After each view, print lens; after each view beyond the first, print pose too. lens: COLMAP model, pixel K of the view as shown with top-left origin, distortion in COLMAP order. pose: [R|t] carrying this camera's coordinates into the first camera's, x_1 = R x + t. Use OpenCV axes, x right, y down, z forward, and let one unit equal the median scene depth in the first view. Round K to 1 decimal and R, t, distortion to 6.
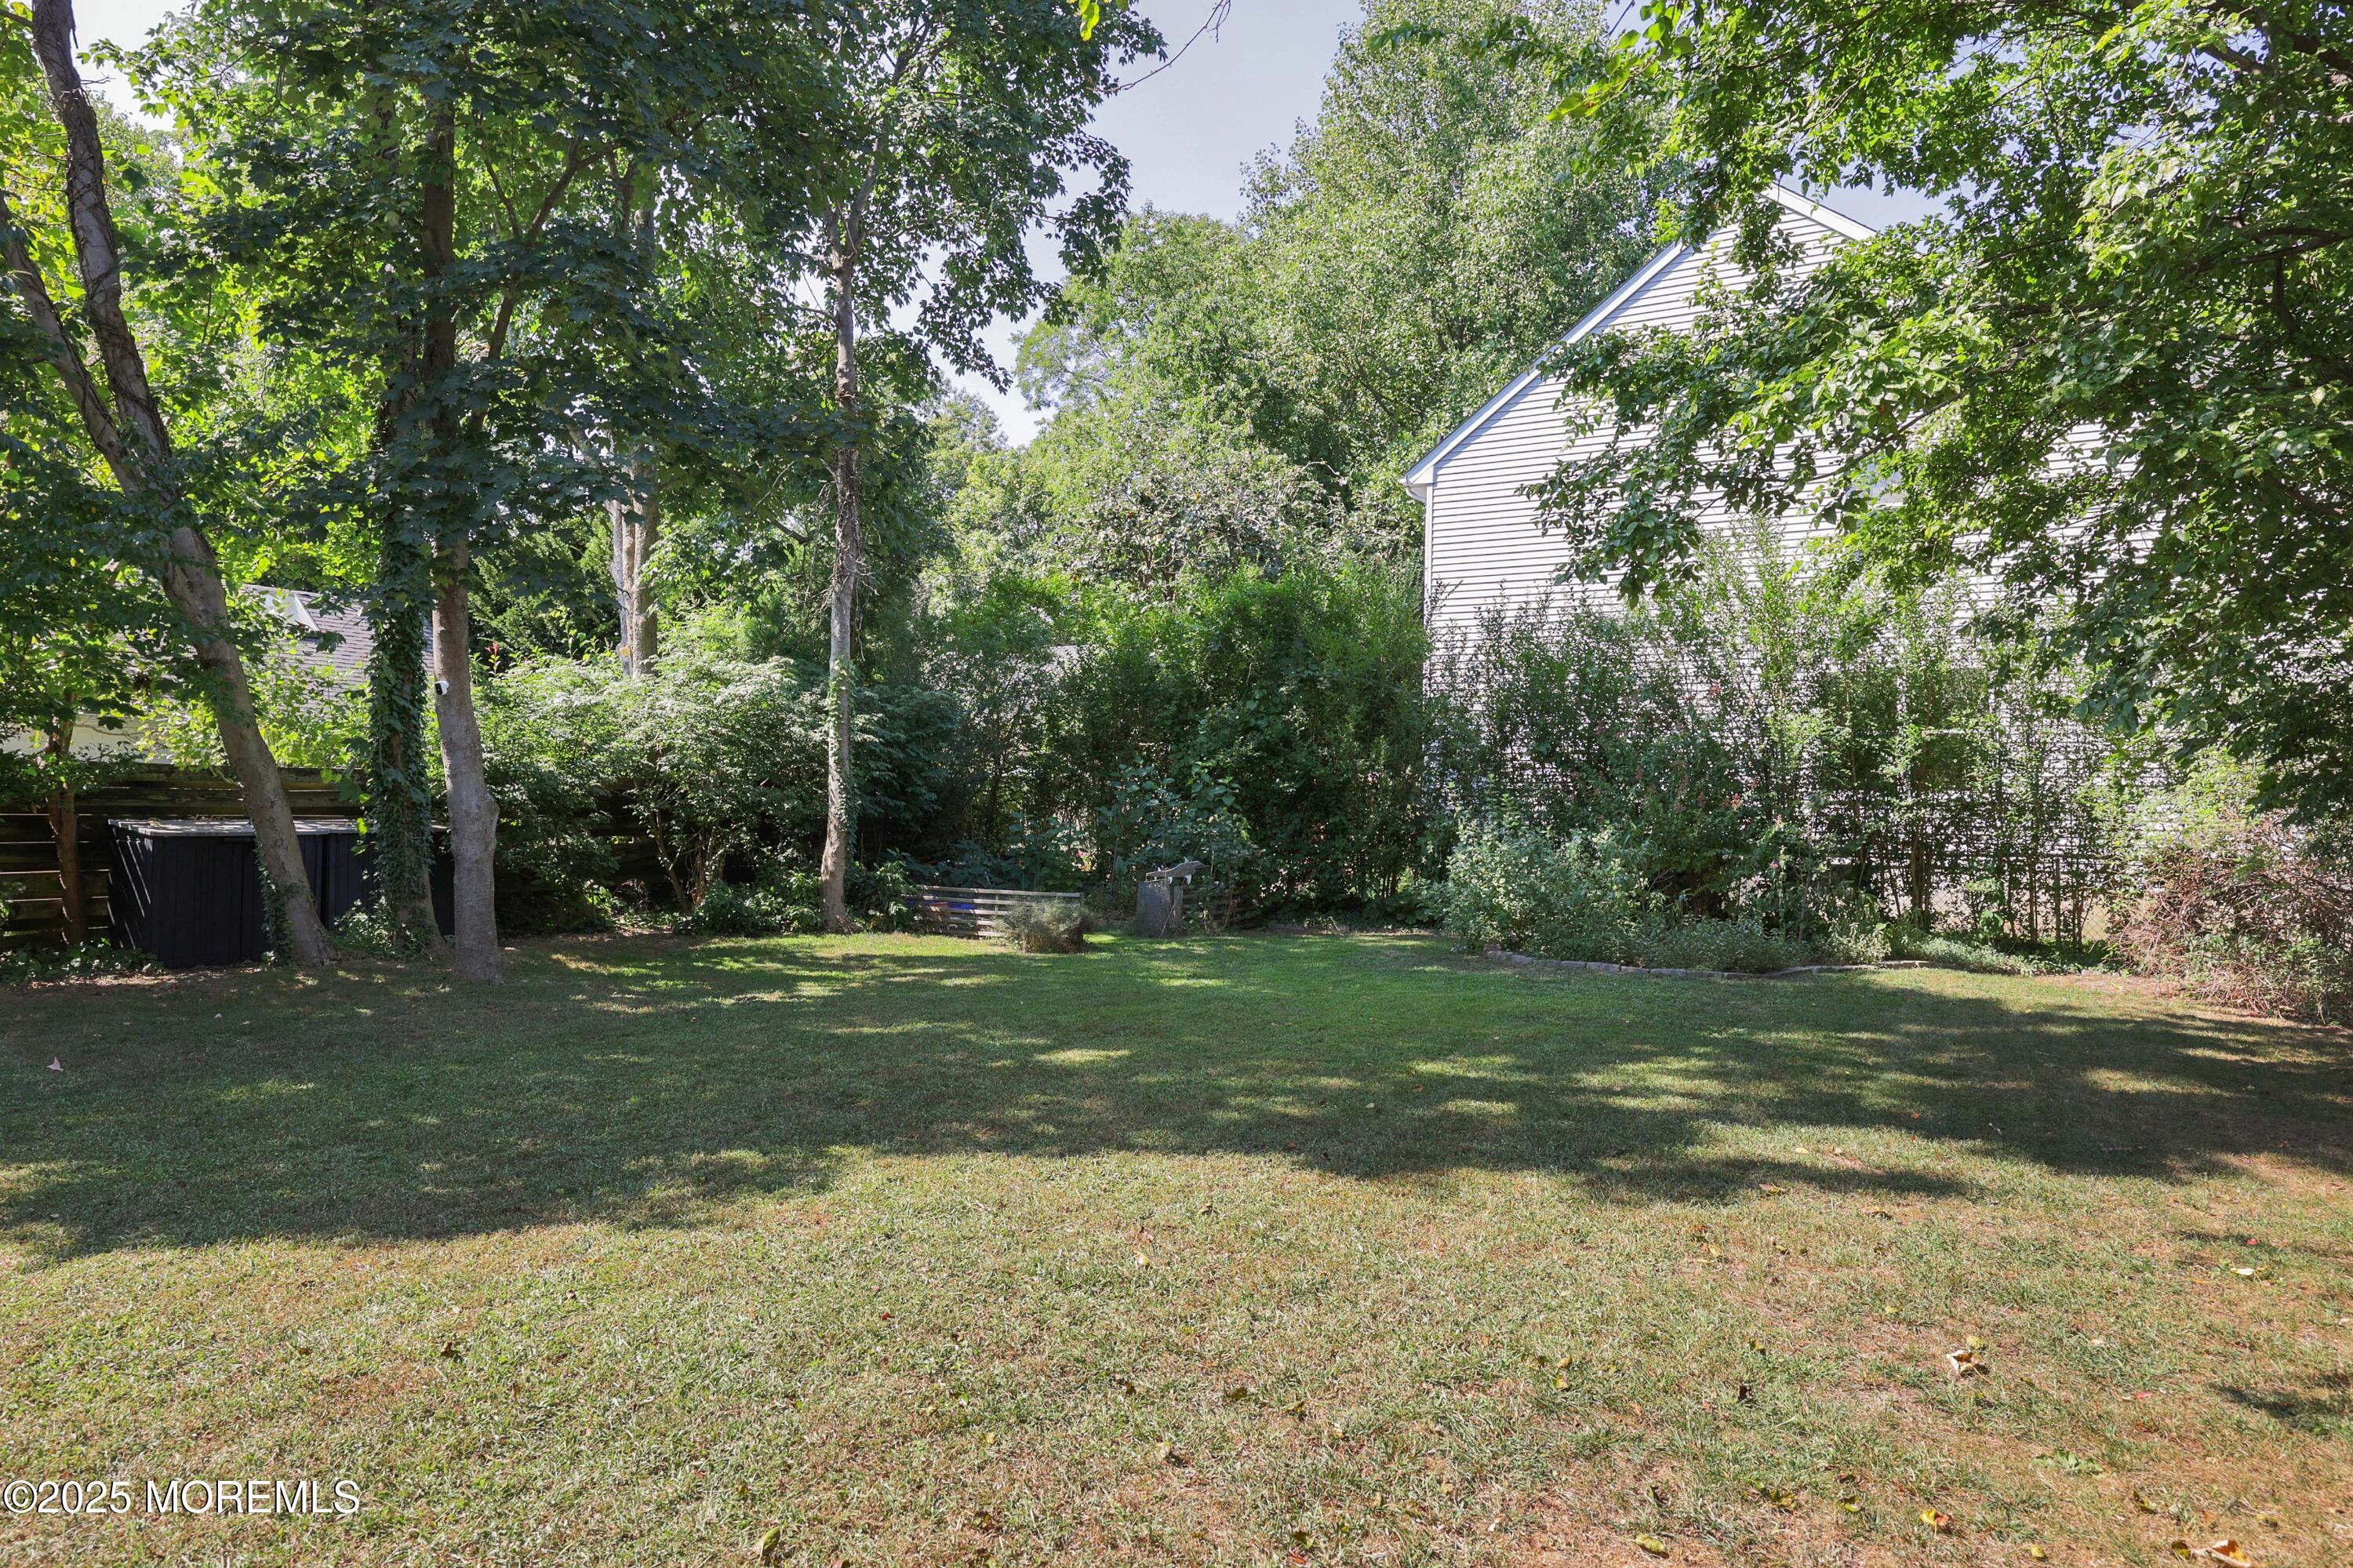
lens RADIAL K [[1394.1, 0, 1185.2], [0, 1394.1, 778.9], [0, 0, 1]] dist [0.005003, 0.003557]
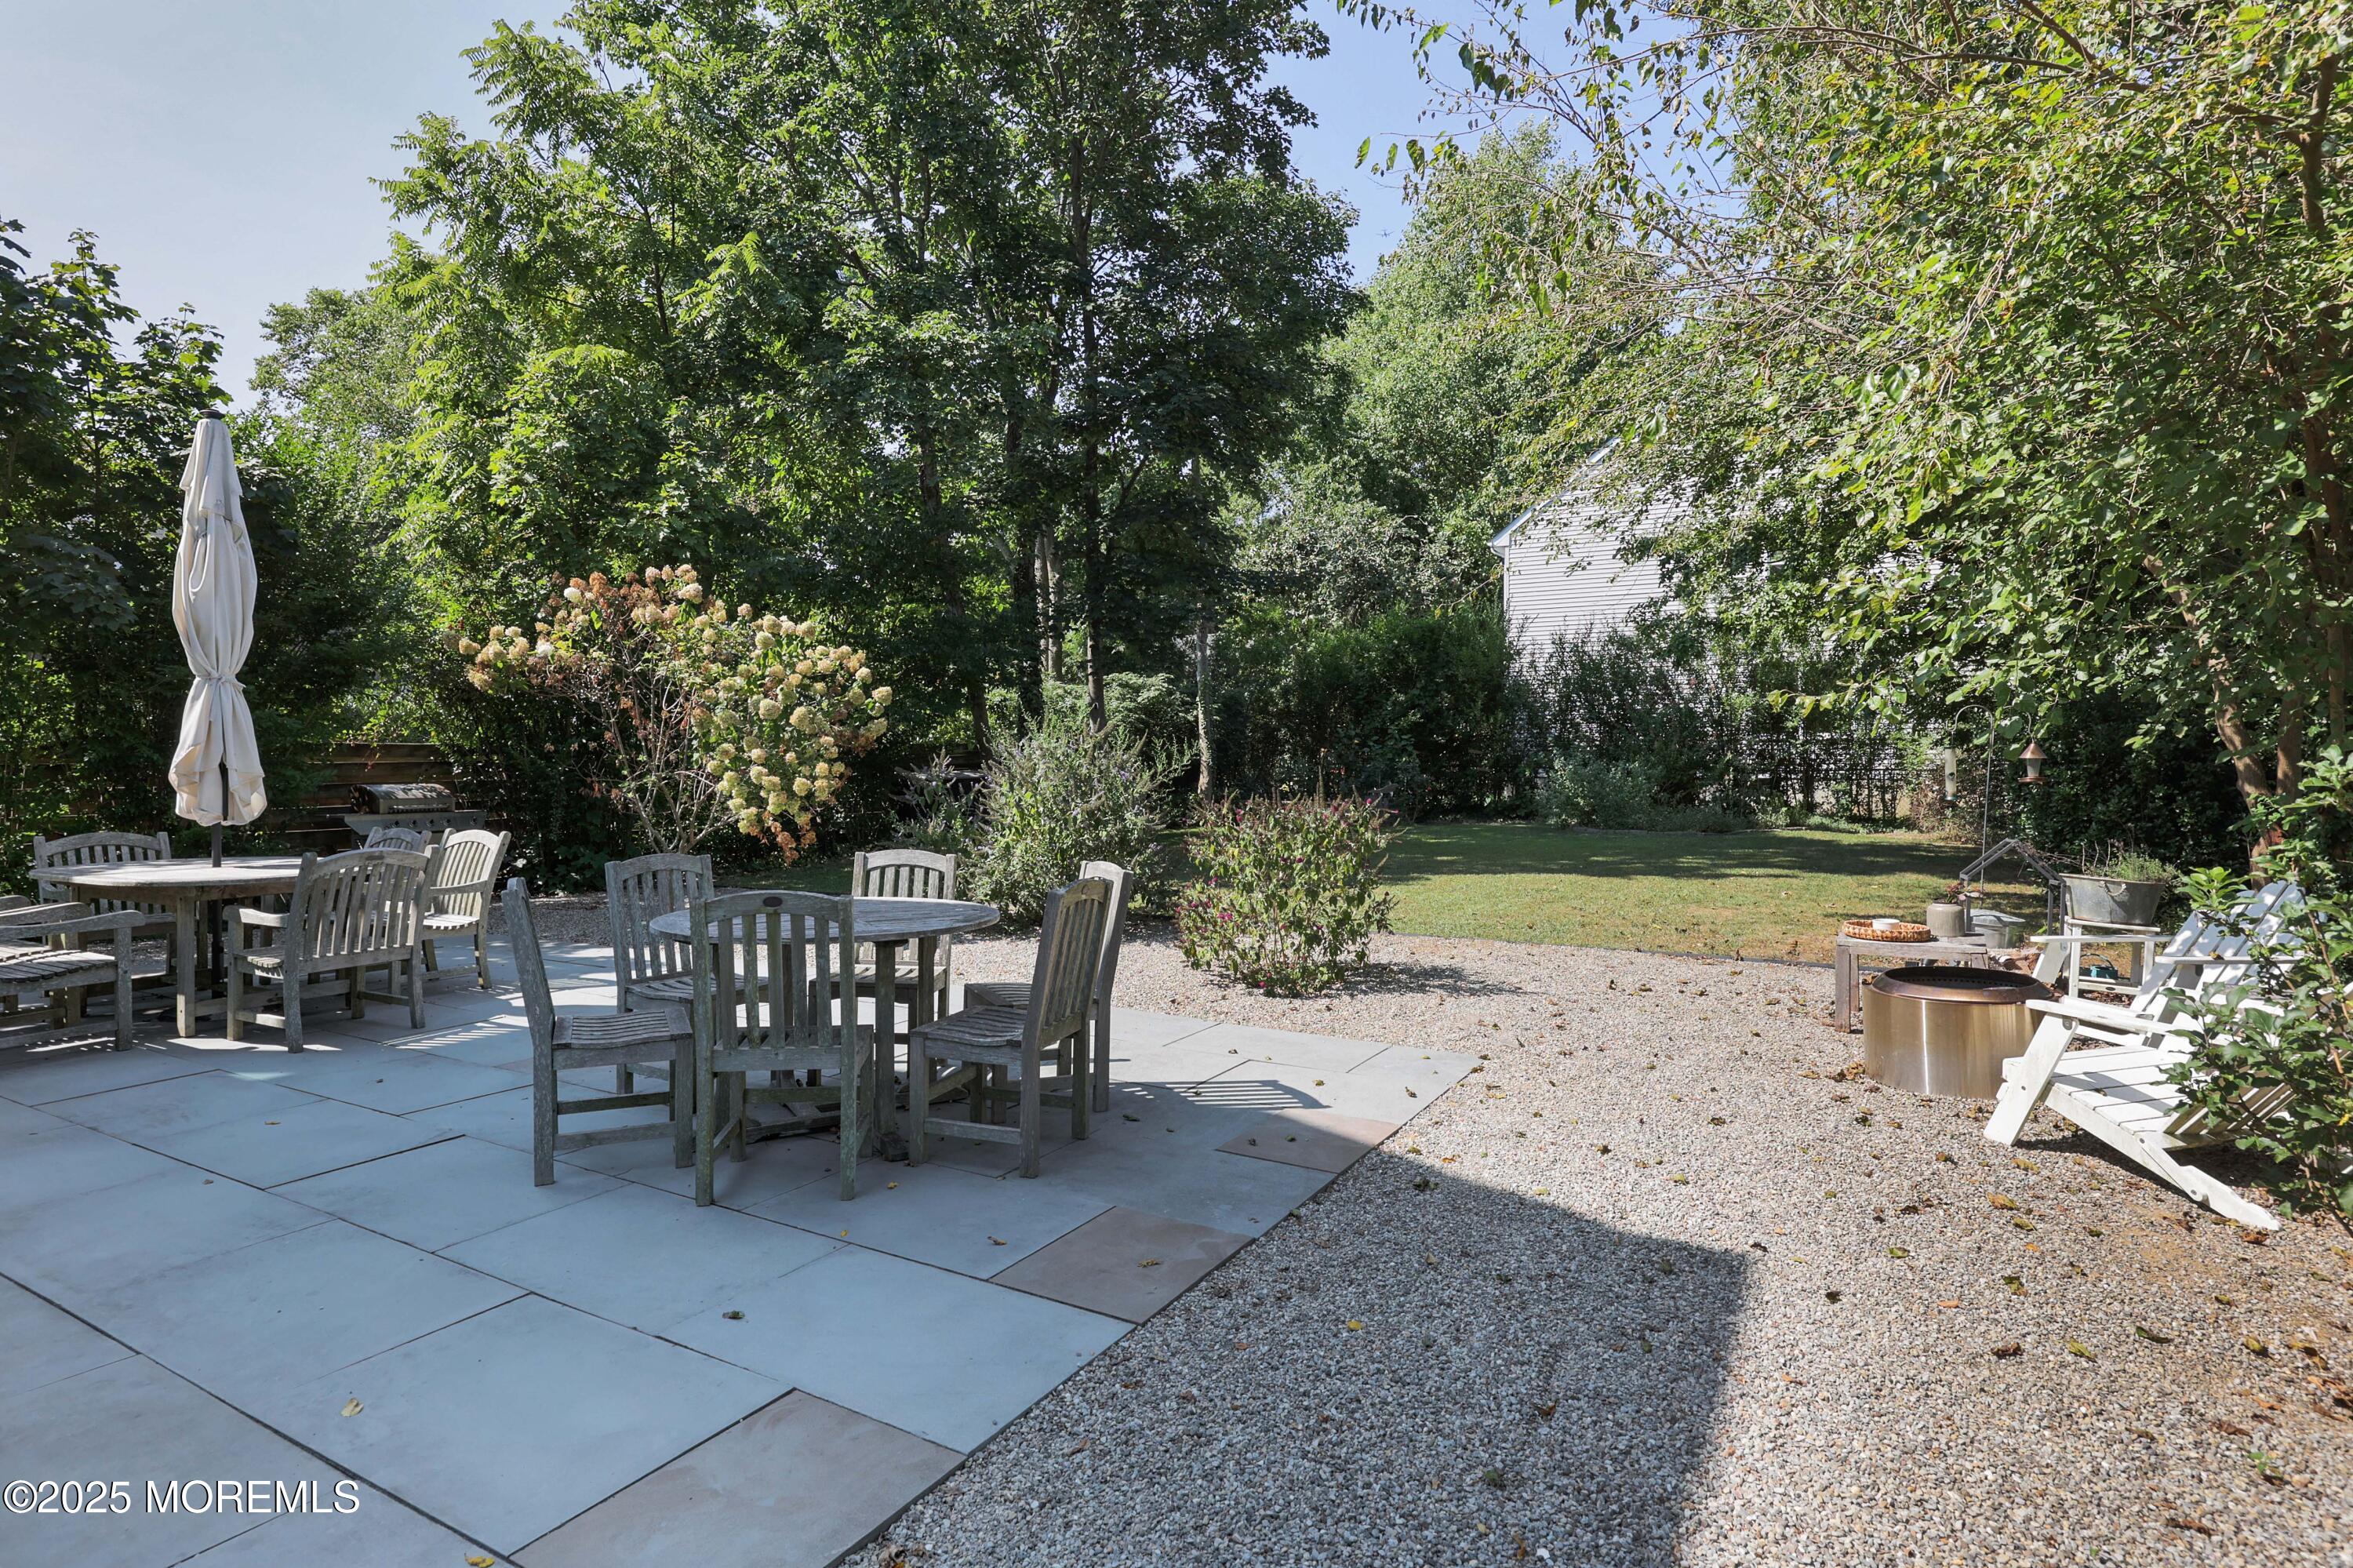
lens RADIAL K [[1199.7, 0, 1173.7], [0, 1199.7, 786.2], [0, 0, 1]] dist [0.002279, -0.001716]
pose [[0.999528, -0.019952, -0.023346, -0.246572], [0.021229, 0.998216, 0.055813, -0.028444], [0.022191, -0.056282, 0.998168, -0.546161]]
